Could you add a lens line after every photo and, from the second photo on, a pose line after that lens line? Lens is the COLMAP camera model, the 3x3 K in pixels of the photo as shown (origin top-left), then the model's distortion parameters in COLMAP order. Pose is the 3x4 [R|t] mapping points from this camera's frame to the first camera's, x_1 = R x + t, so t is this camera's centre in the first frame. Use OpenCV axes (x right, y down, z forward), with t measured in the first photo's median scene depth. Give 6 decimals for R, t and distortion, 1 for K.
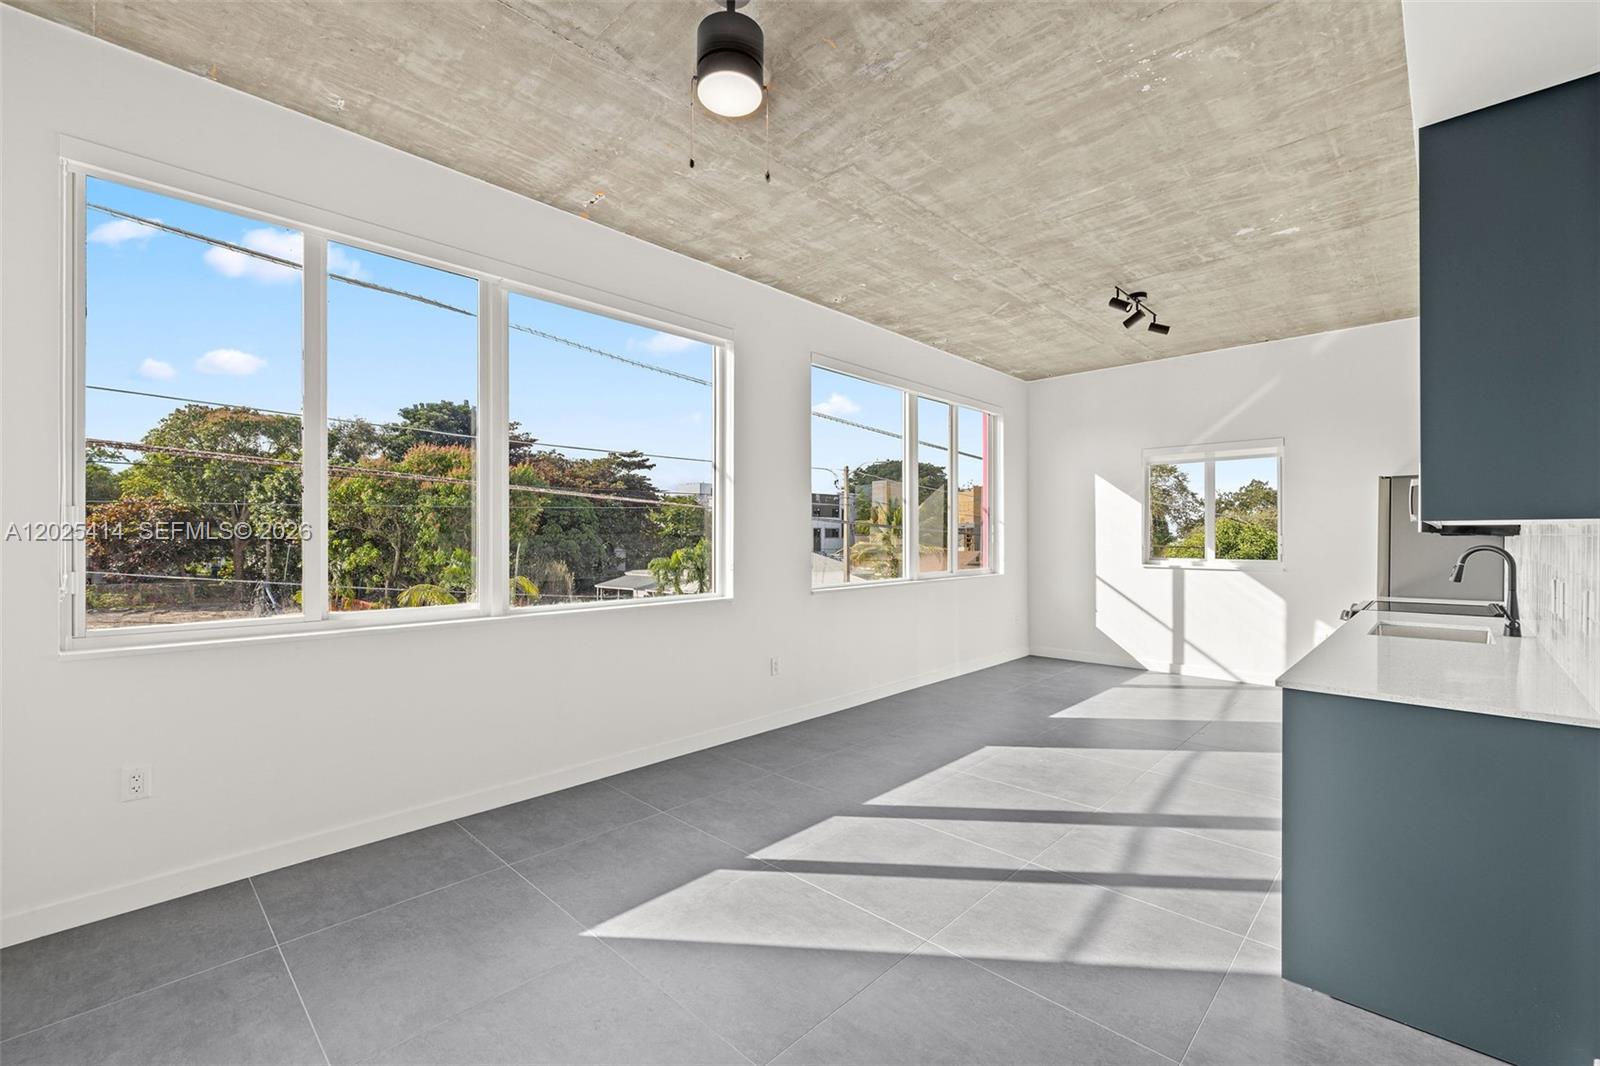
lens RADIAL K [[681.9, 0, 789.5], [0, 681.9, 541.3], [0, 0, 1]] dist [0.000997, -0.001432]
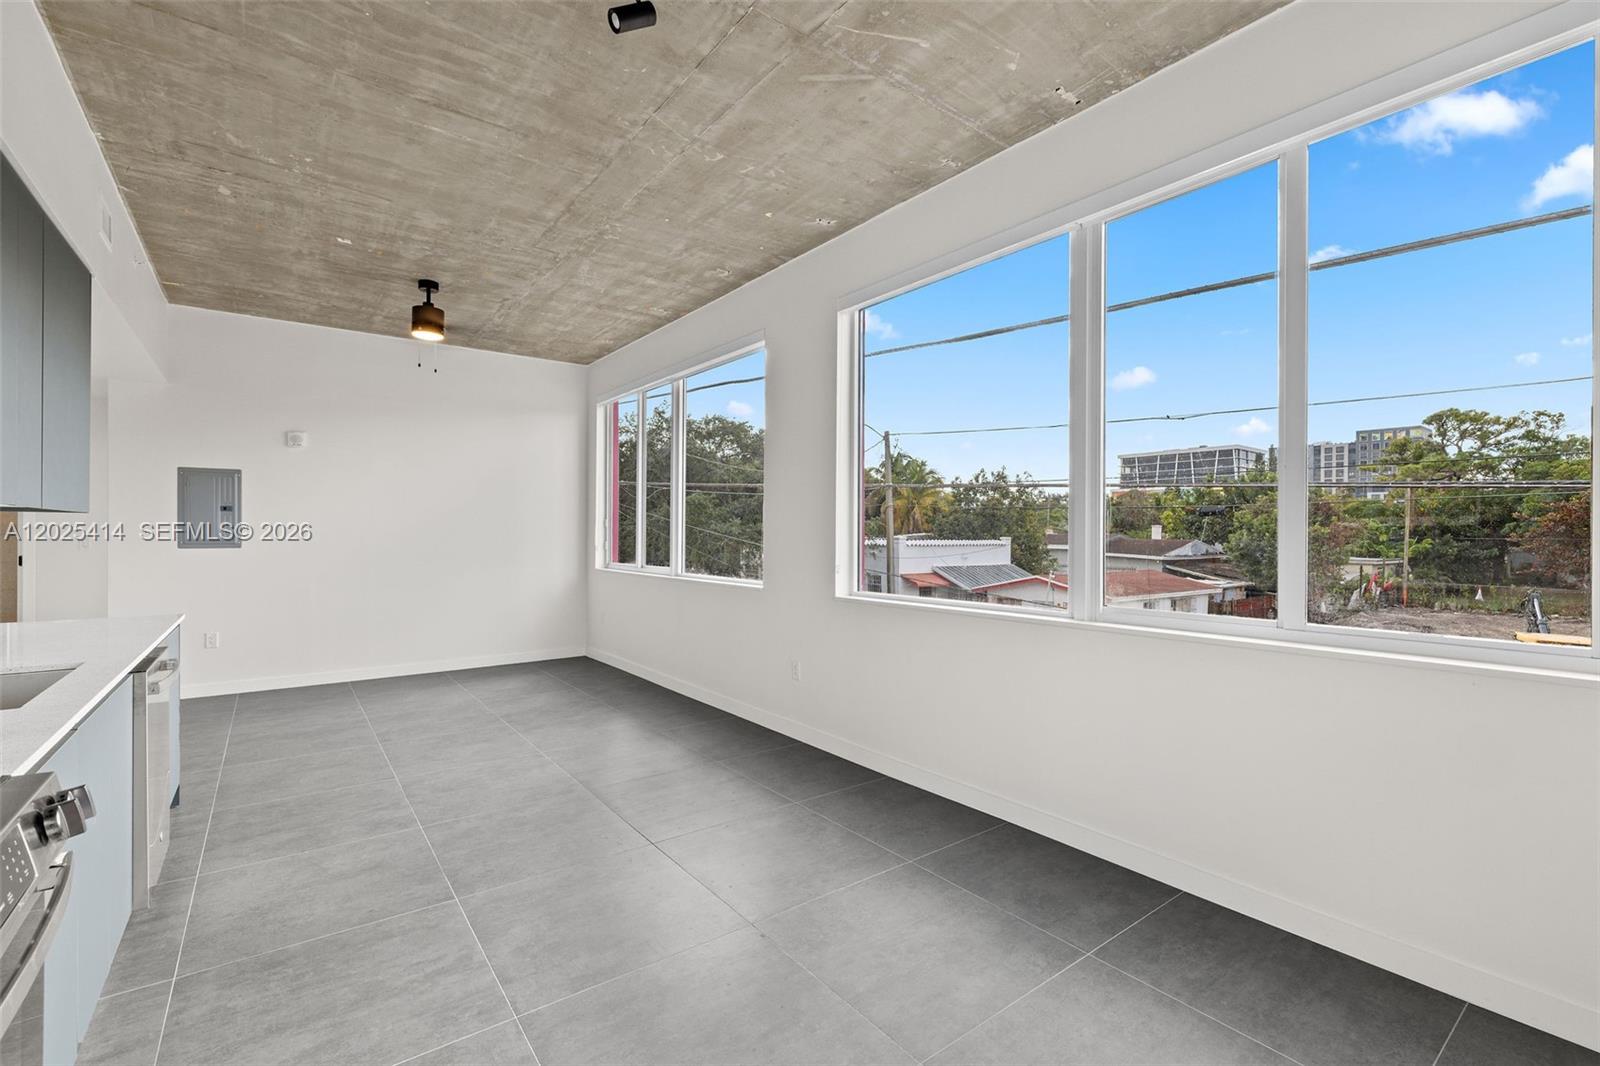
lens RADIAL K [[692.3, 0, 790.0], [0, 692.3, 536.6], [0, 0, 1]] dist [0.000298, 0.000060]
pose [[-0.155901, 0.002806, -0.987769, 0.896329], [-0.012799, 0.999906, 0.004861, -0.000331], [0.987690, 0.013400, -0.155851, 1.138024]]
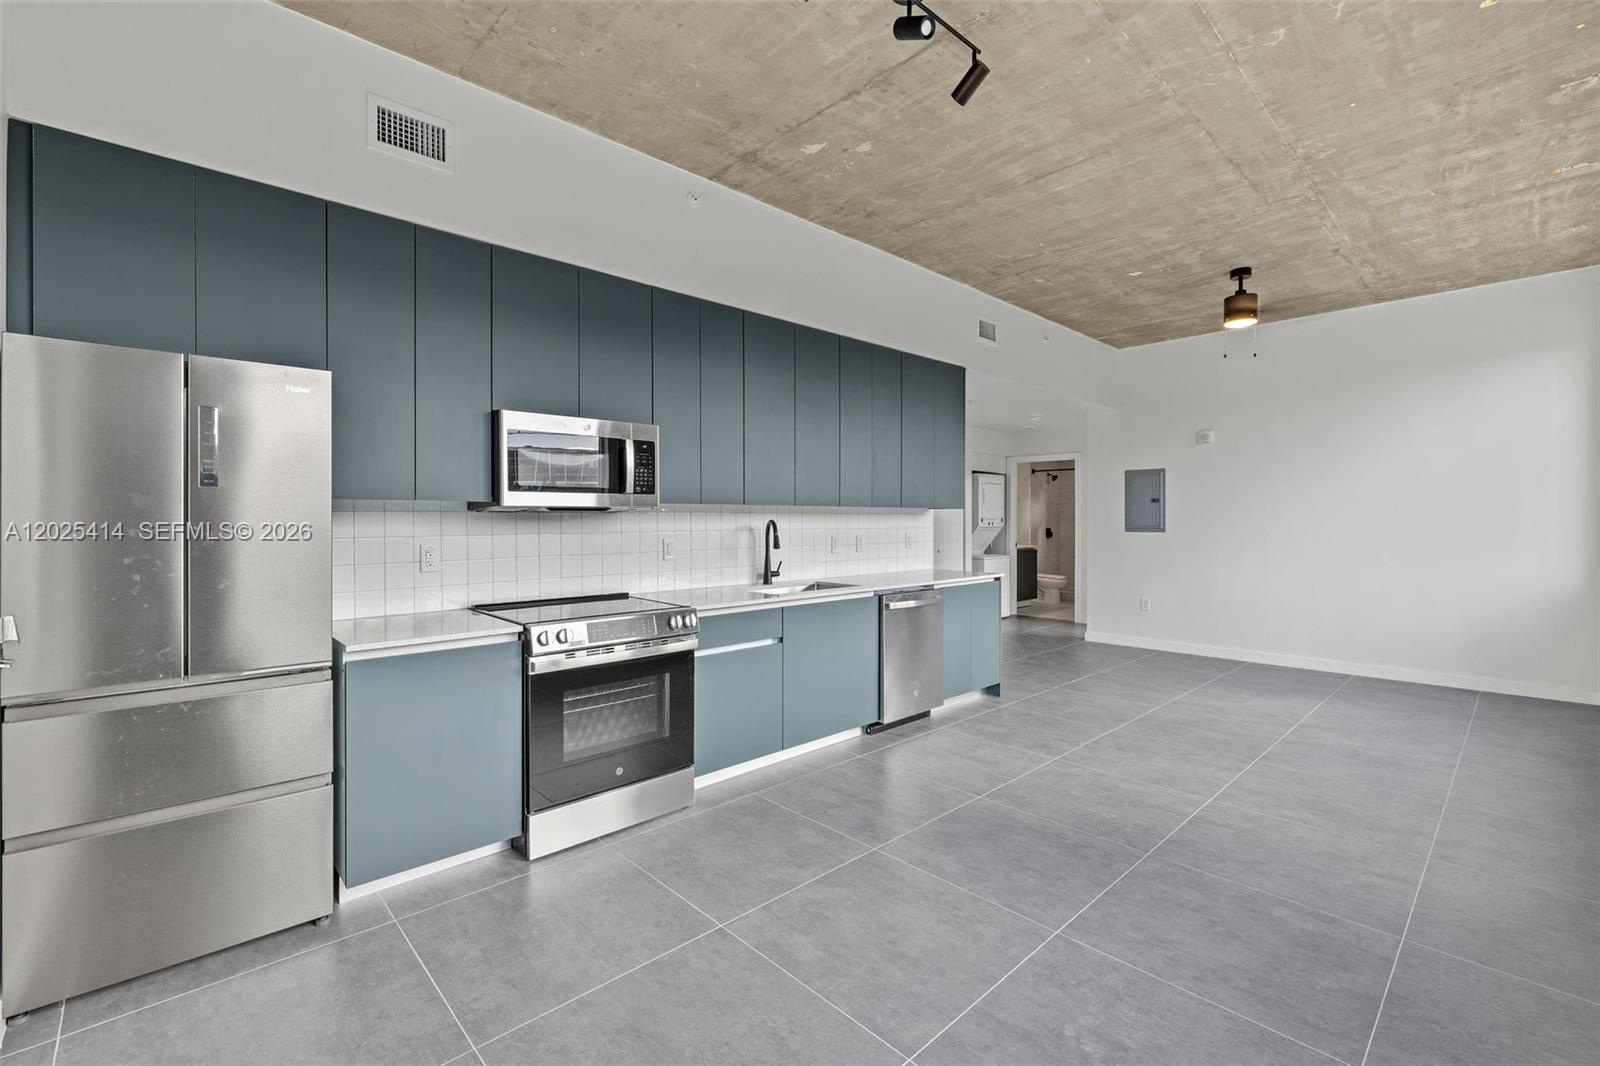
lens RADIAL K [[692.3, 0, 802.9], [0, 692.3, 519.9], [0, 0, 1]] dist [0.000298, 0.000060]
pose [[-0.999340, -0.000742, 0.036328, 0.576306], [-0.000341, 0.999939, 0.011038, -0.005242], [-0.036334, 0.011019, -0.999279, 1.500474]]
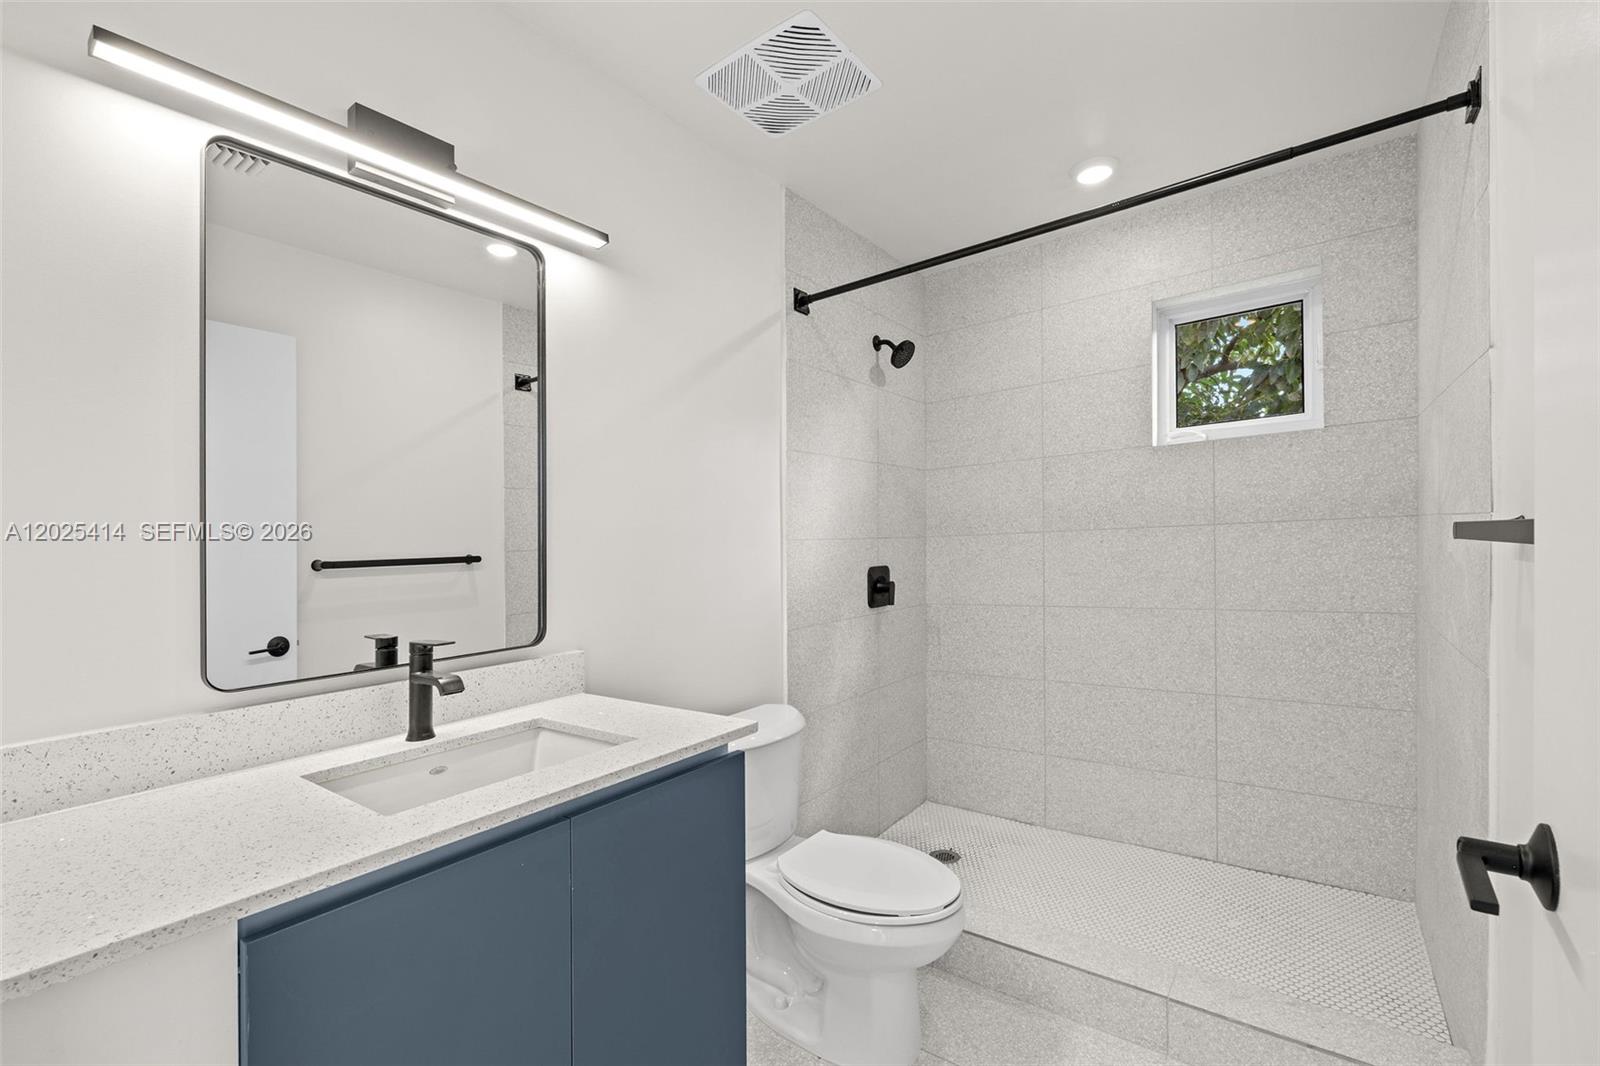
lens RADIAL K [[692.3, 0, 806.1], [0, 692.3, 567.0], [0, 0, 1]] dist [0.000298, 0.000060]
pose [[-0.990699, 0.032830, -0.132052, -0.061269], [0.027535, 0.998750, 0.041725, 0.025863], [0.133257, 0.037701, -0.990364, -0.401649]]
